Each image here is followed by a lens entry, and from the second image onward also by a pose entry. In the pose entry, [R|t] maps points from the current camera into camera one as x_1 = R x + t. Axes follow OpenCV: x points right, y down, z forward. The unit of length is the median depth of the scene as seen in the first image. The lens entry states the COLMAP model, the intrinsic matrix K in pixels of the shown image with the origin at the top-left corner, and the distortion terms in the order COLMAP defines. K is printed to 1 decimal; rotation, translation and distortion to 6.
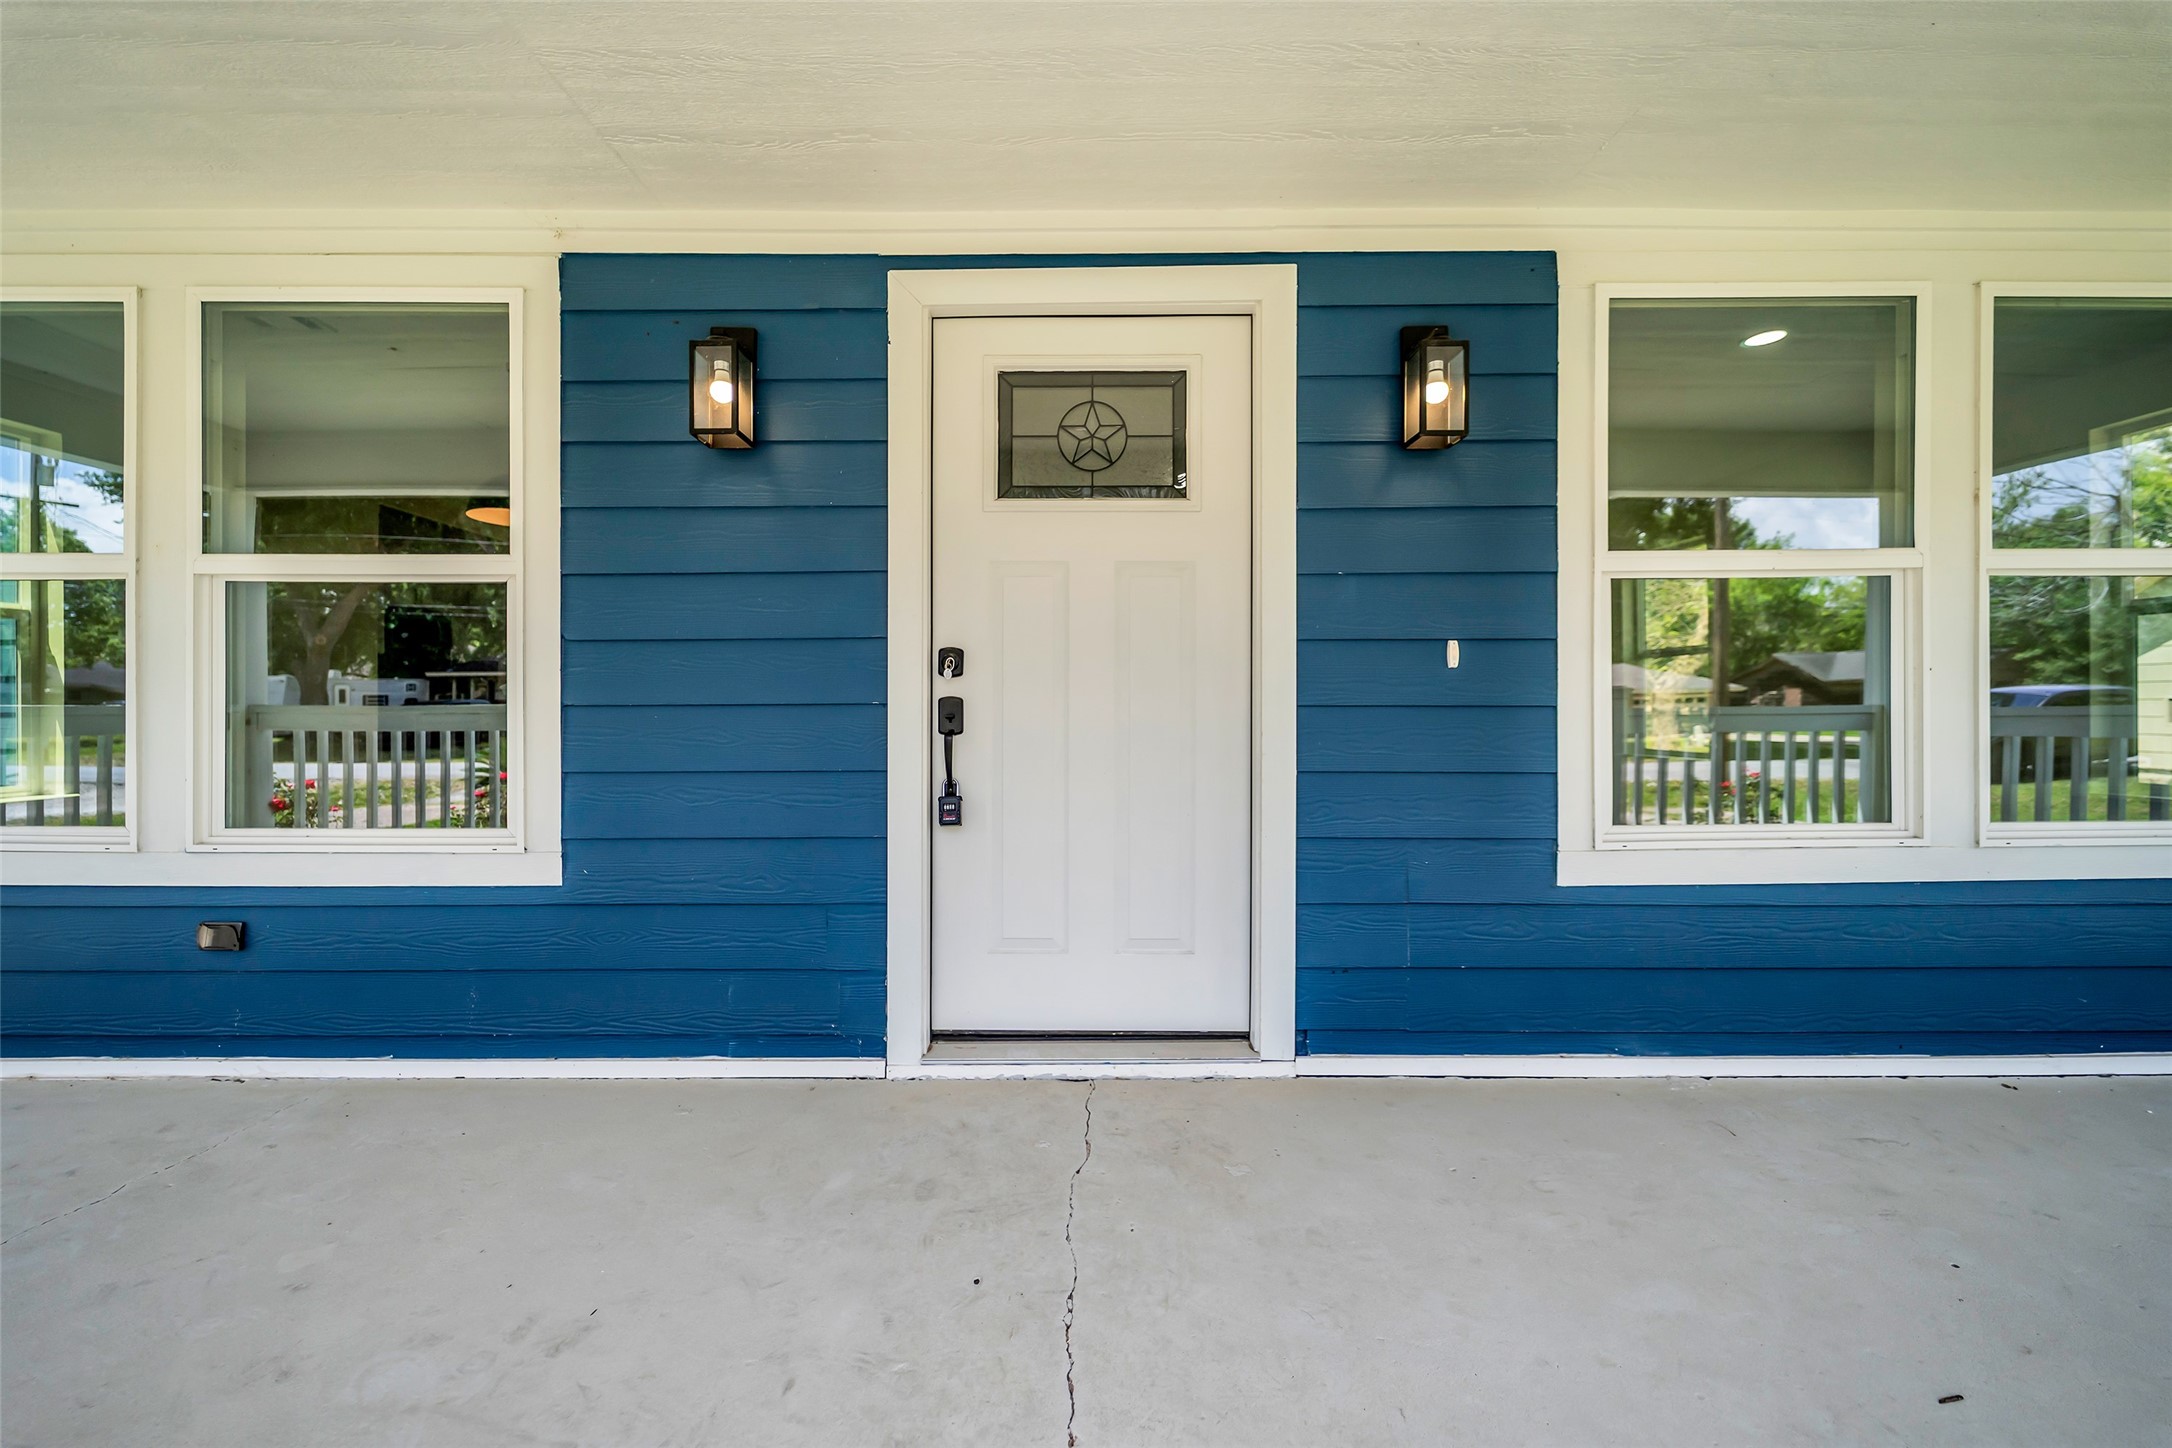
lens RADIAL K [[871.3, 0, 1084.3], [0, 871.3, 707.1], [0, 0, 1]] dist [0.001851, -0.000465]
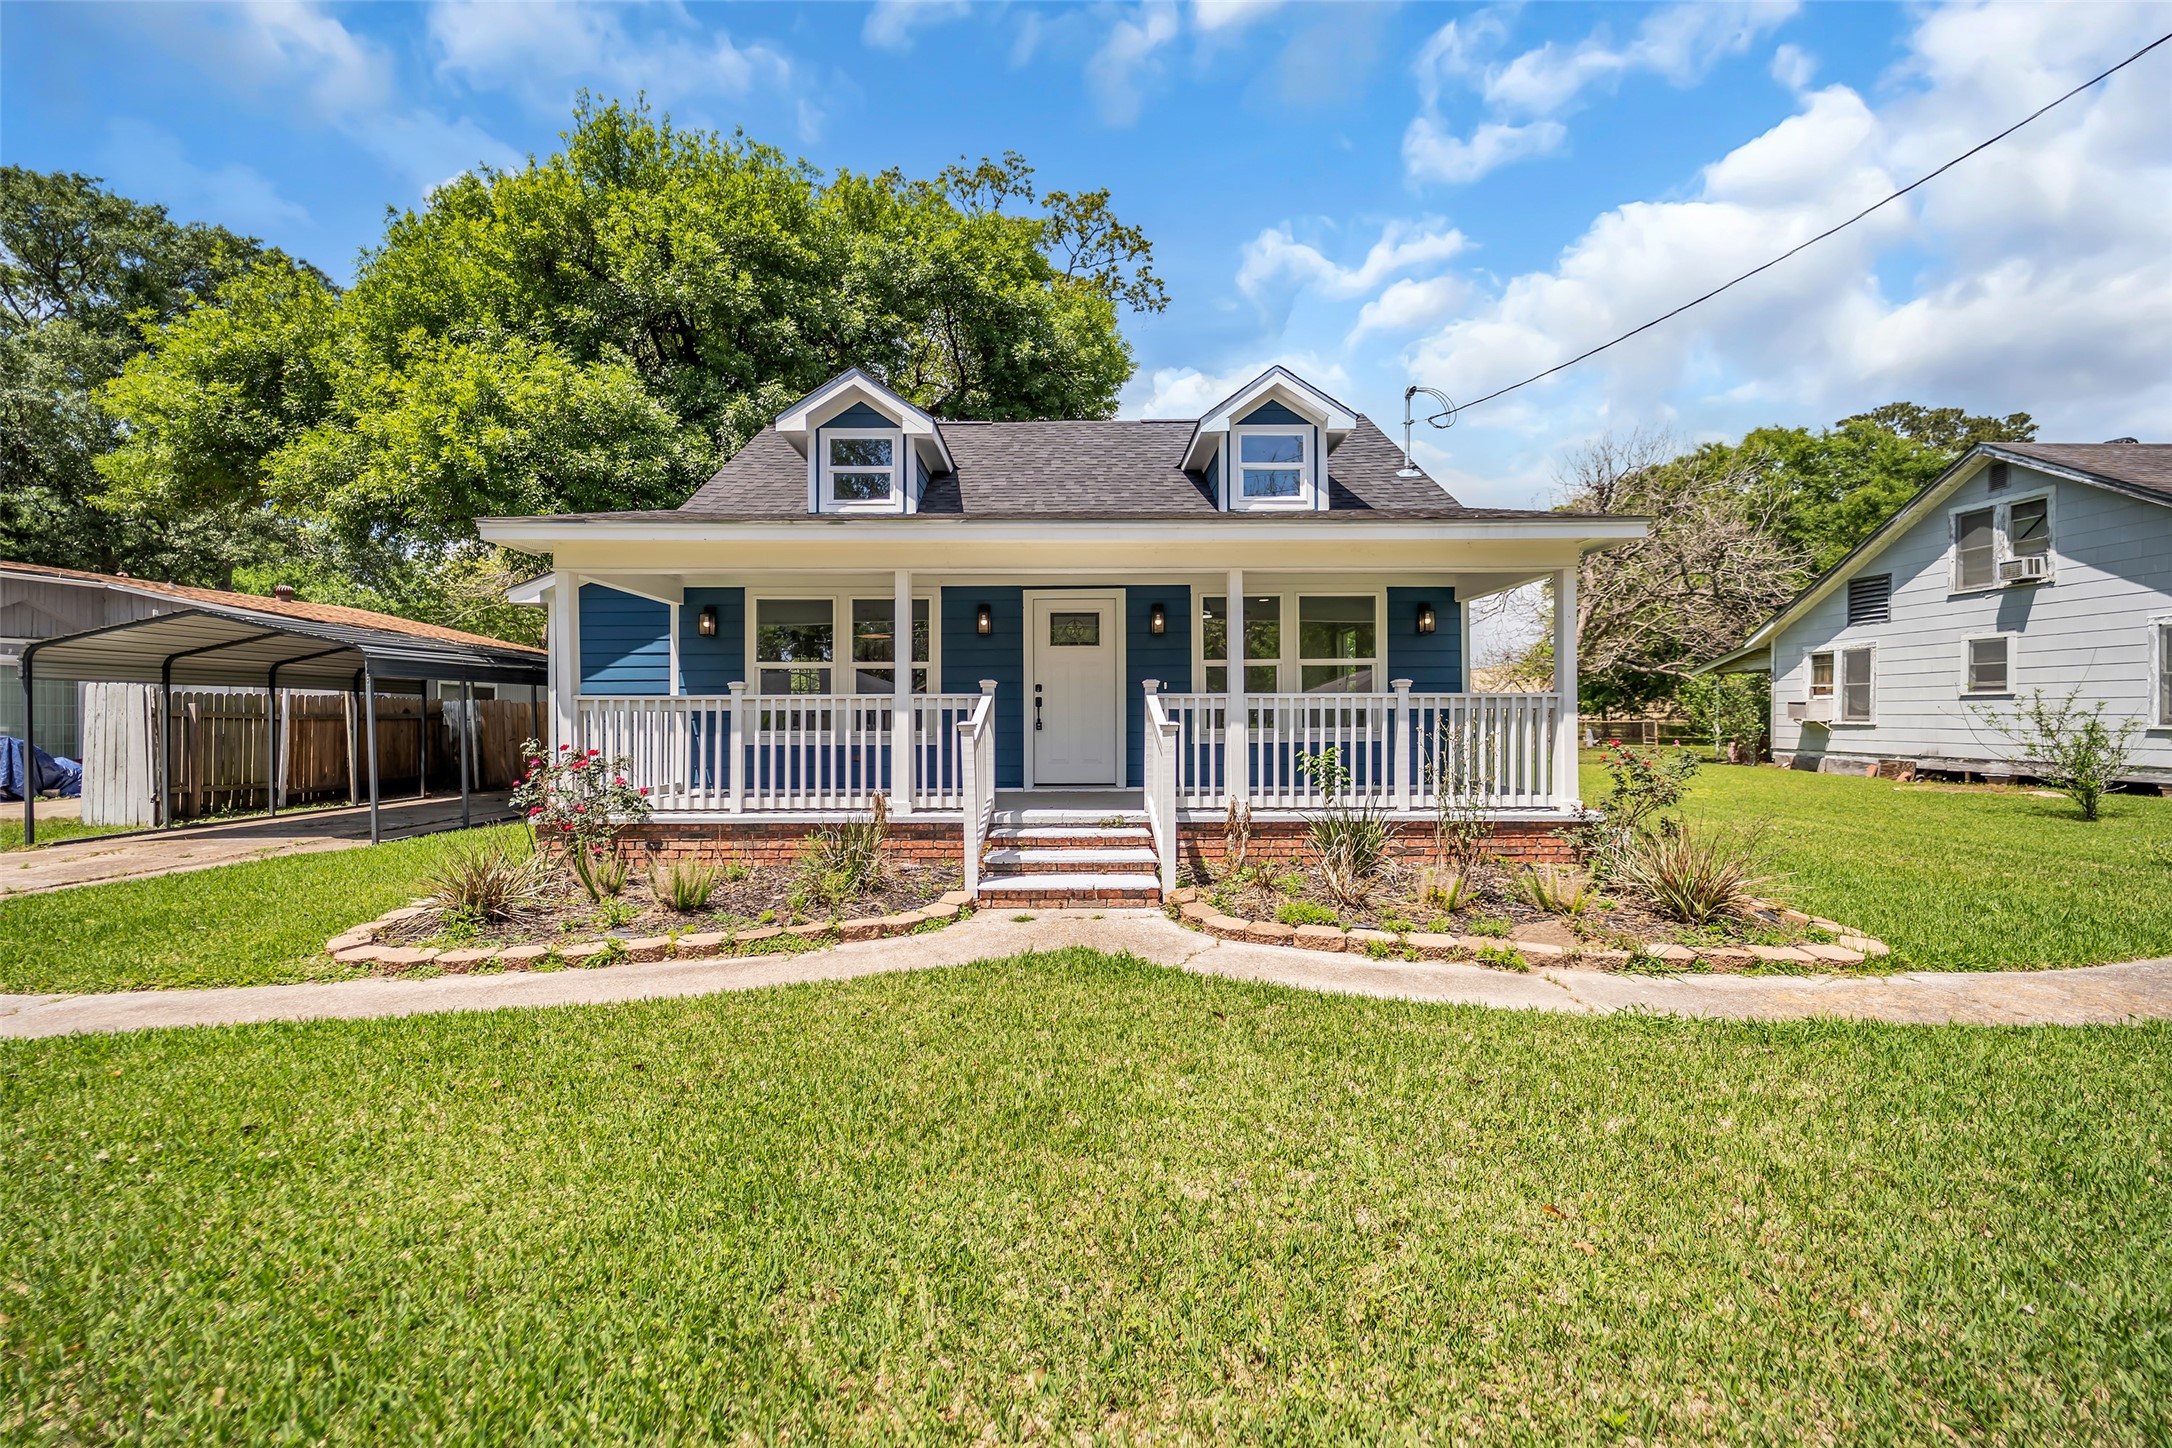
lens RADIAL K [[871.3, 0, 1084.3], [0, 871.3, 707.1], [0, 0, 1]] dist [0.001851, -0.000465]
pose [[0.999966, -0.004025, 0.007251, 0.021732], [0.004091, 0.999950, -0.009126, 0.069740], [-0.007214, 0.009155, 0.999932, -2.925286]]
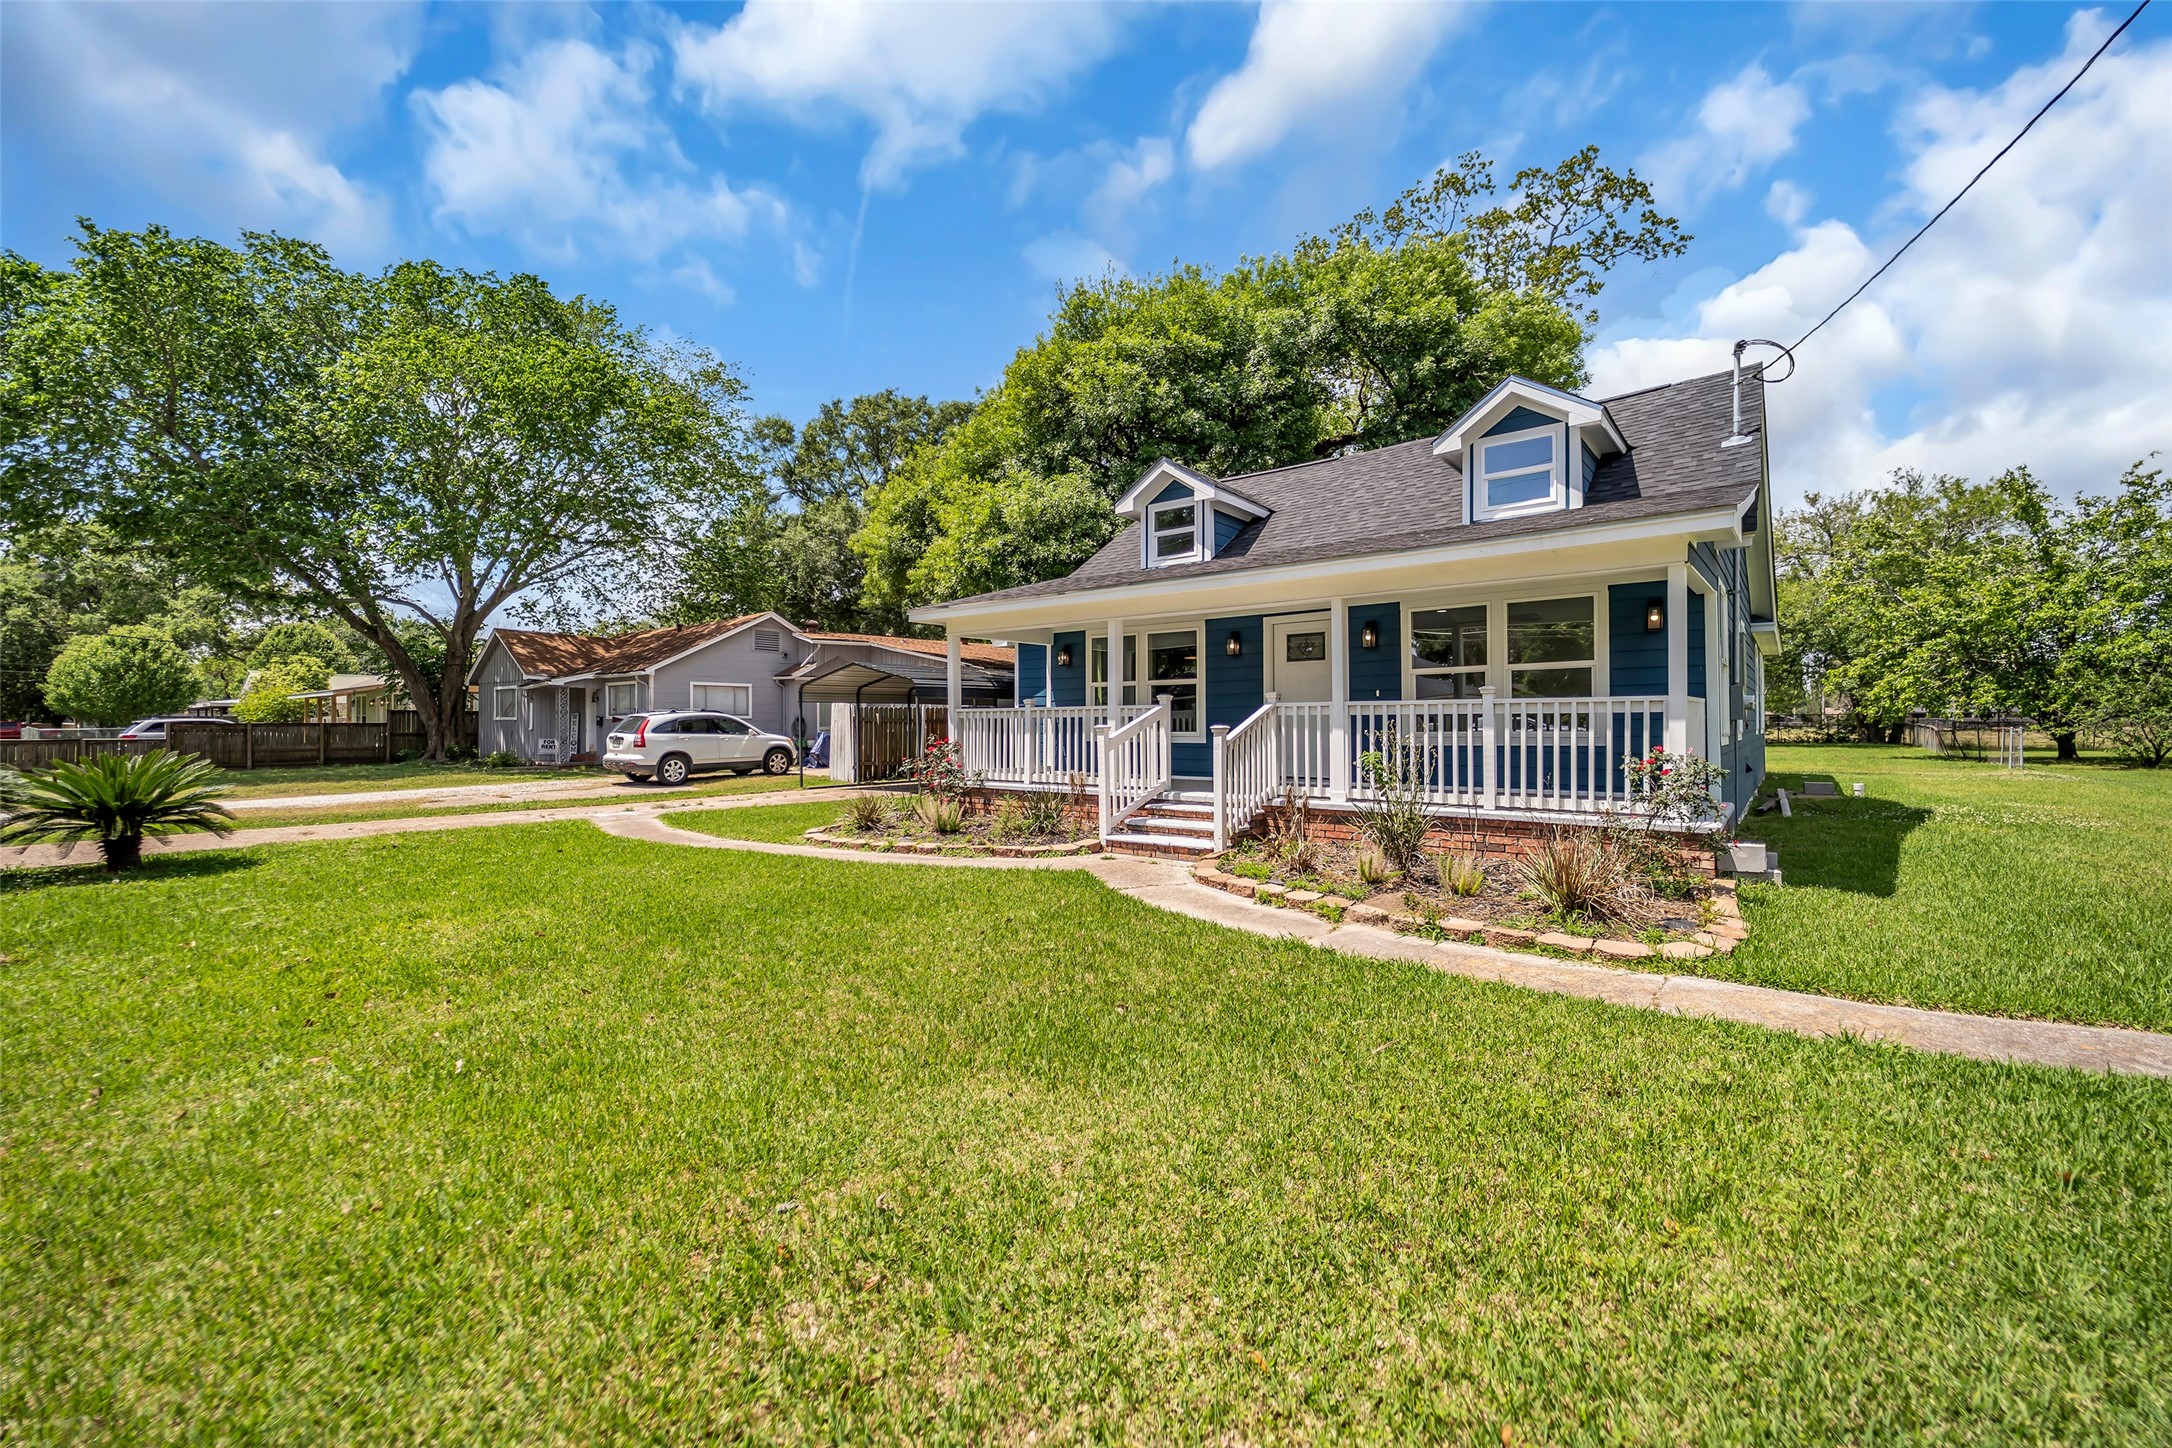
lens RADIAL K [[847.6, 0, 1105.6], [0, 847.6, 728.2], [0, 0, 1]] dist [0.014146, -0.000081]
pose [[0.787234, 0.000403, -0.616654, 1.979335], [0.004548, 0.999969, 0.006460, 0.079351], [0.616637, -0.007890, 0.787208, -3.236199]]
